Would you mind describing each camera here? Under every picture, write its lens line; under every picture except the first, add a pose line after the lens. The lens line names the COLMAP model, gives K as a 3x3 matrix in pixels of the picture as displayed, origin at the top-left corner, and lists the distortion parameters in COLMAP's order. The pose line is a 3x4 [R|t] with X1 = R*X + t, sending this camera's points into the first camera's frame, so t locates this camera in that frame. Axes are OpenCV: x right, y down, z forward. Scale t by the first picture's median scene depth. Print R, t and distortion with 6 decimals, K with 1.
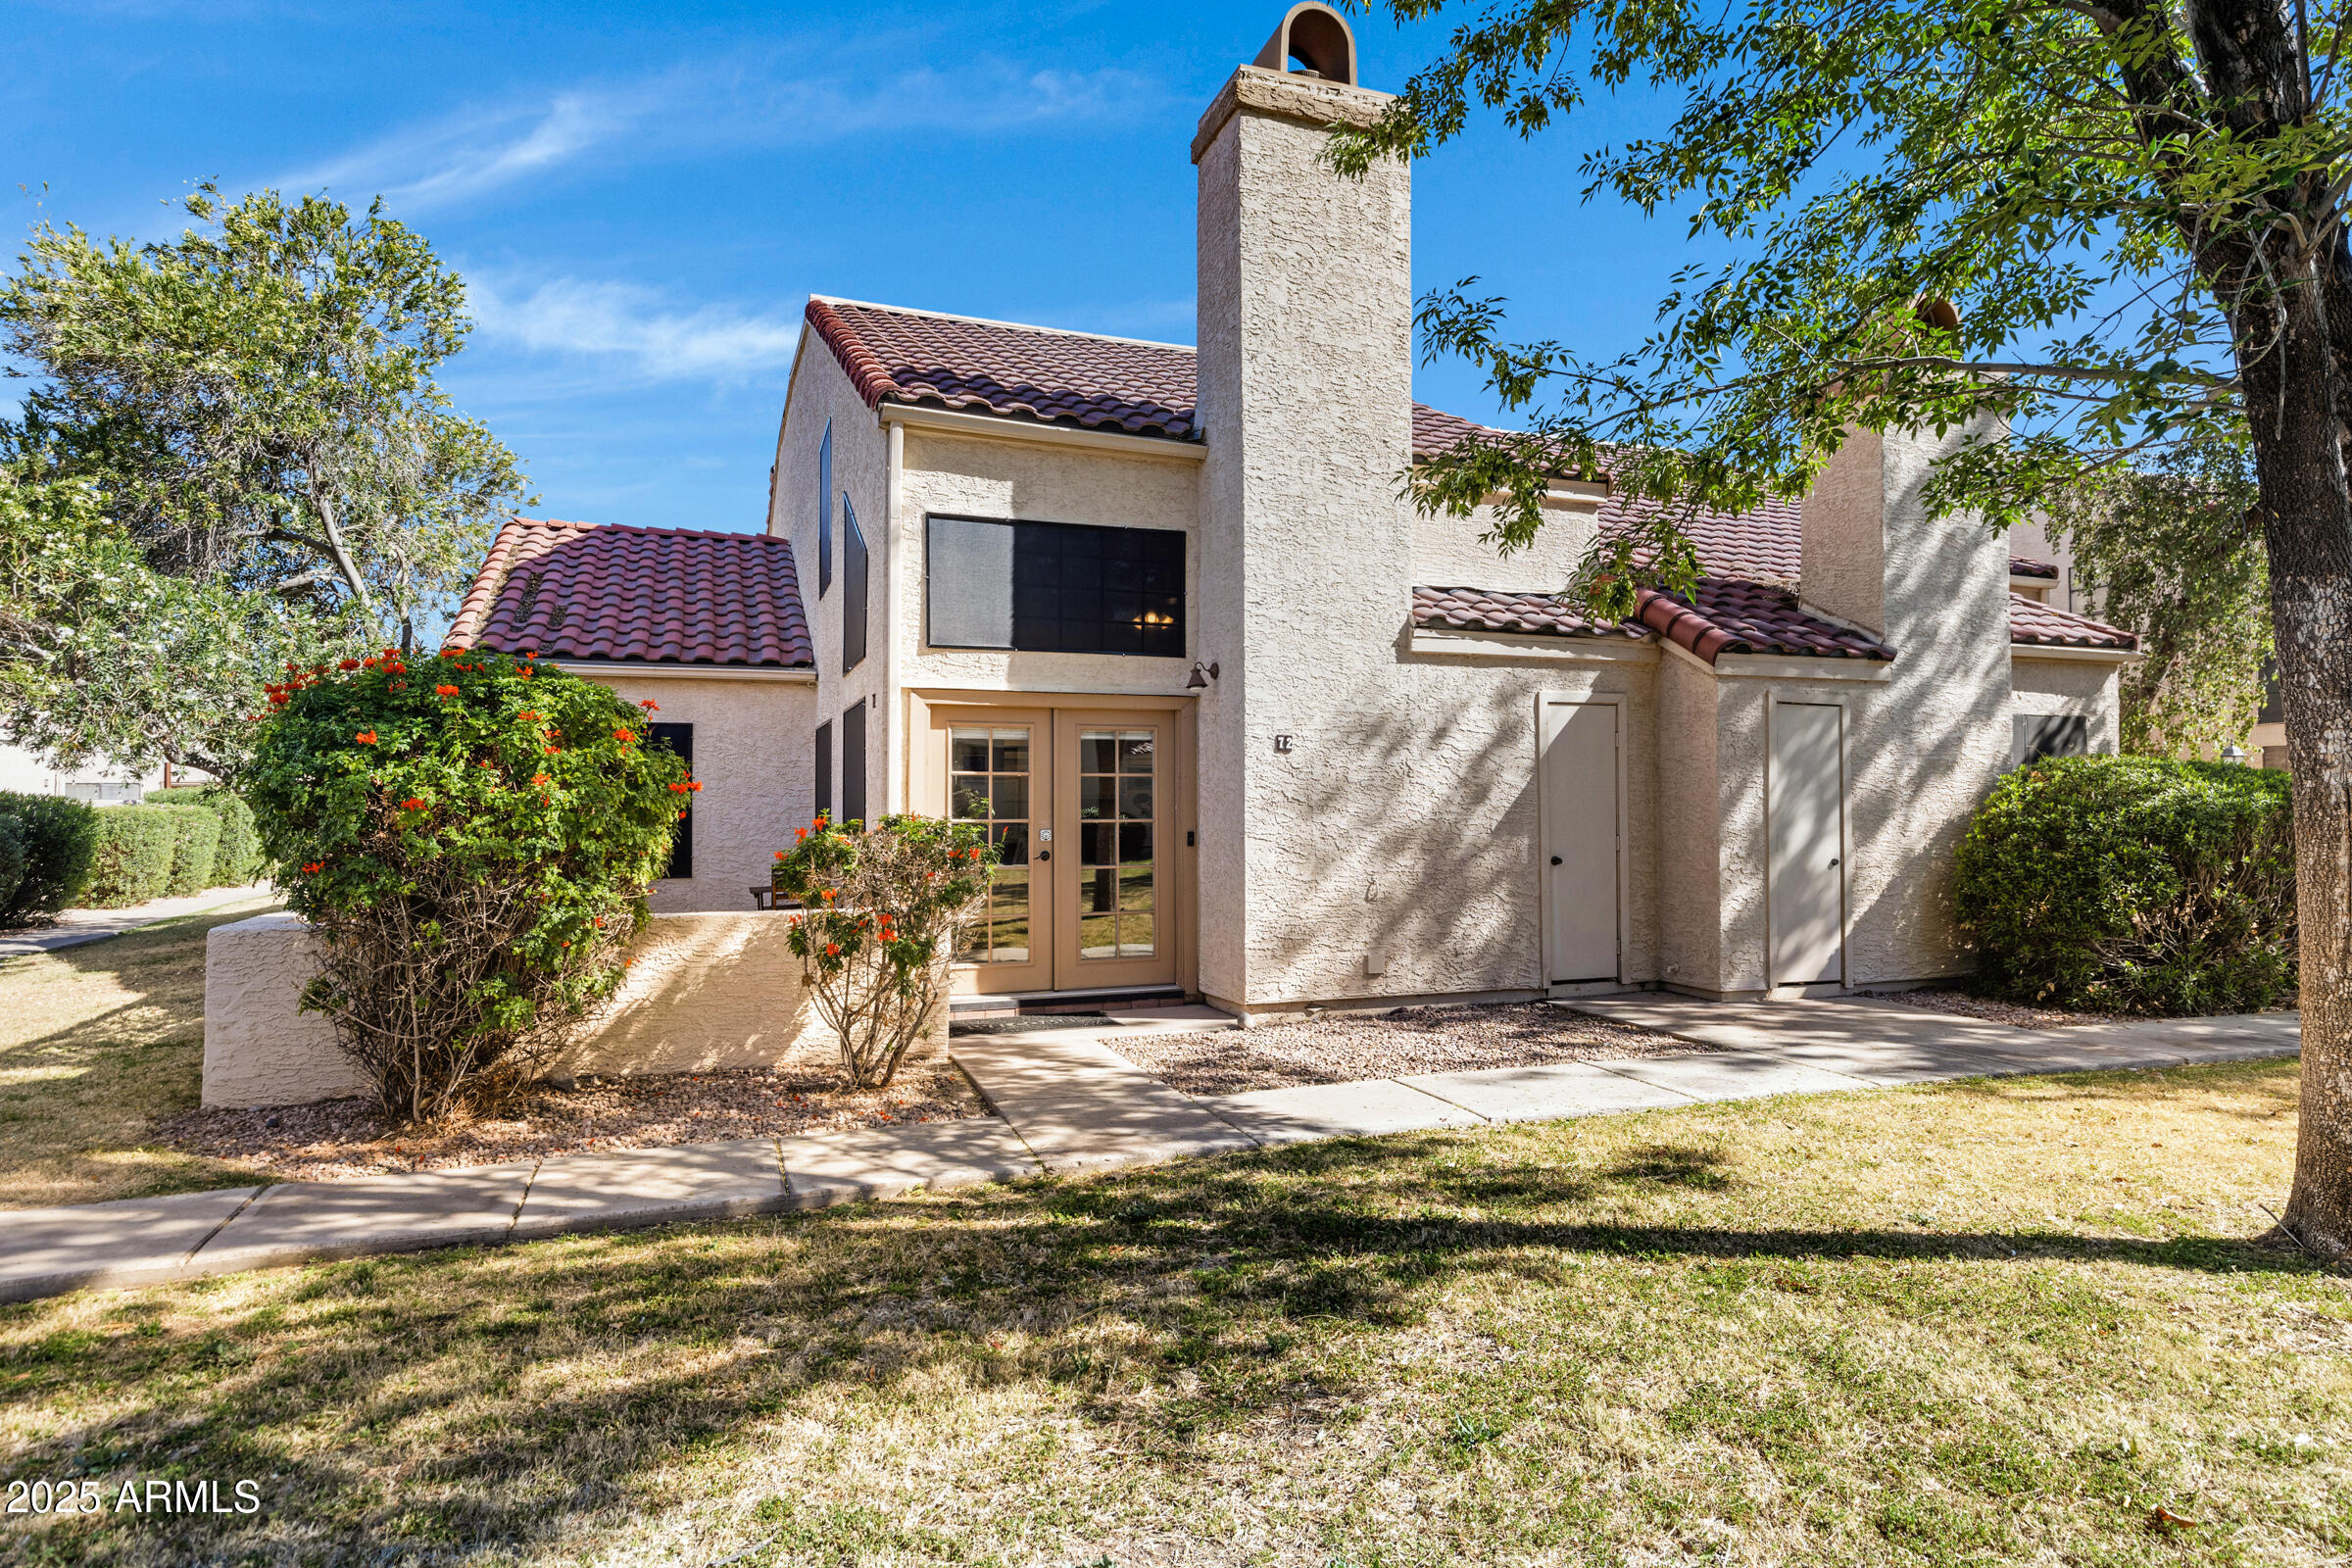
lens RADIAL K [[1119.2, 0, 1175.6], [0, 1119.2, 761.6], [0, 0, 1]] dist [0.009086, 0.000251]
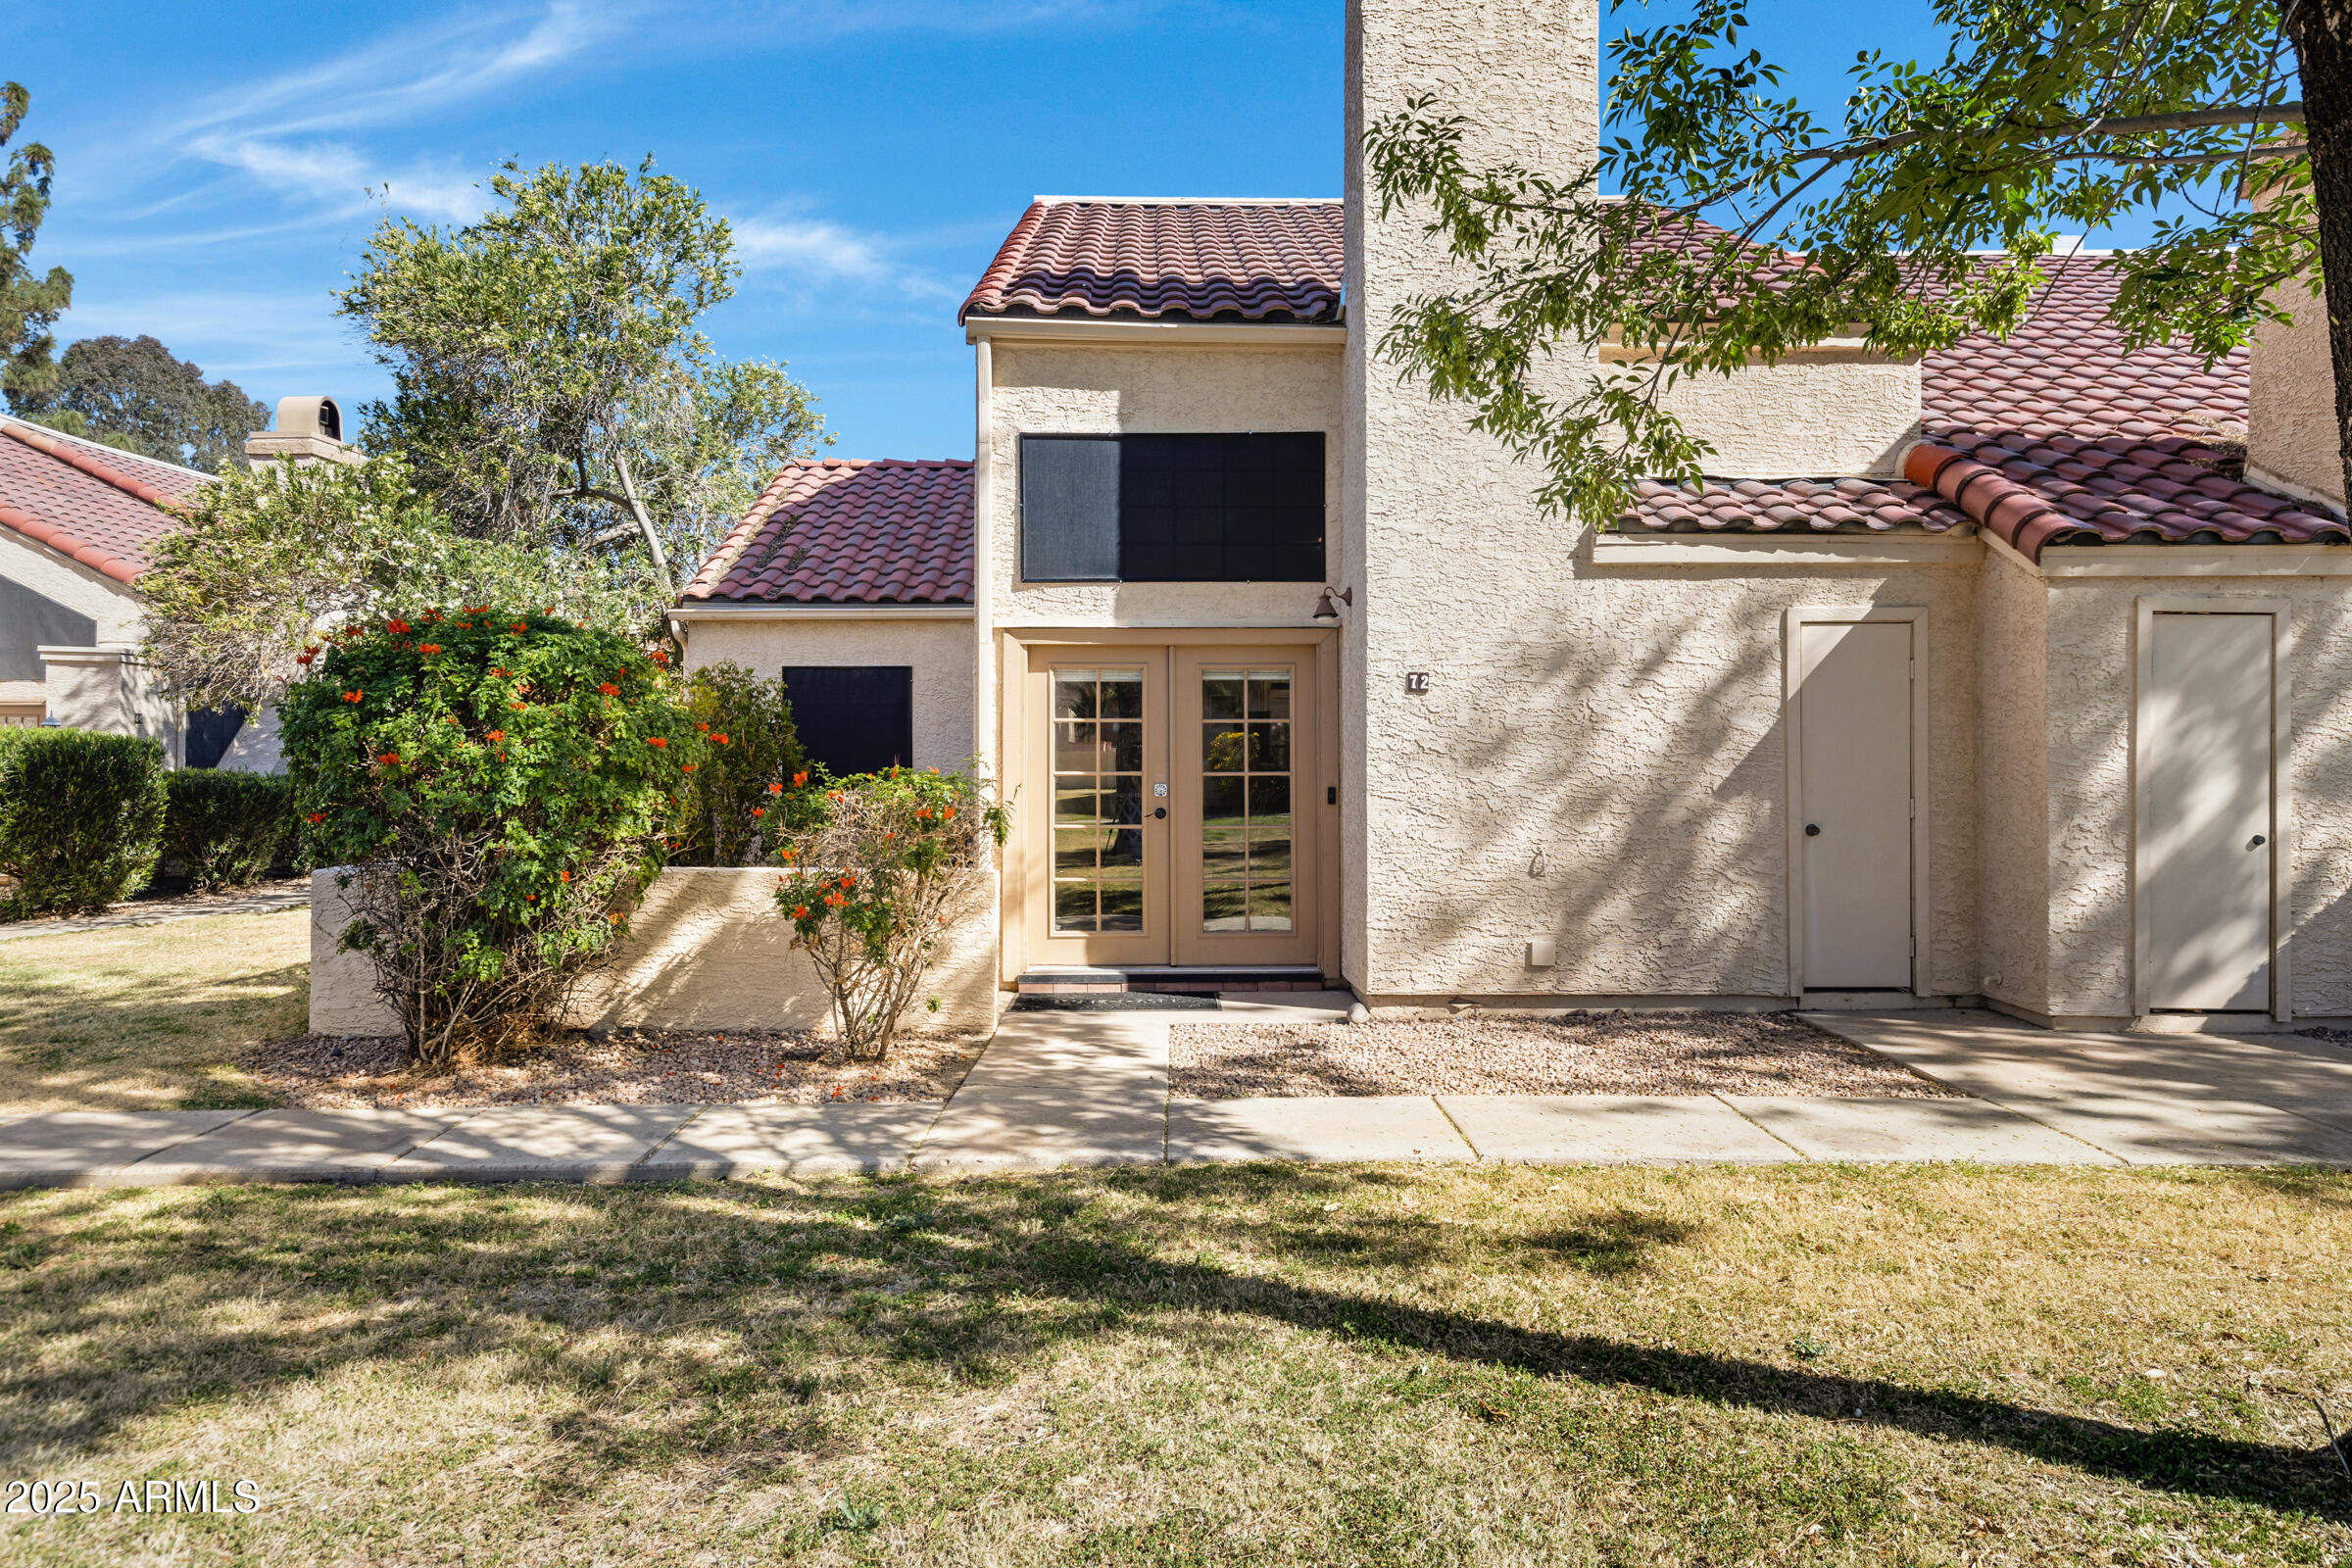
lens RADIAL K [[1285.9, 0, 1178.2], [0, 1285.9, 726.4], [0, 0, 1]] dist [0.014007, -0.001565]
pose [[0.954138, -0.004532, -0.299332, 0.206626], [0.011089, 0.999734, 0.020211, -0.004910], [0.299161, -0.022604, 0.953935, 0.039209]]
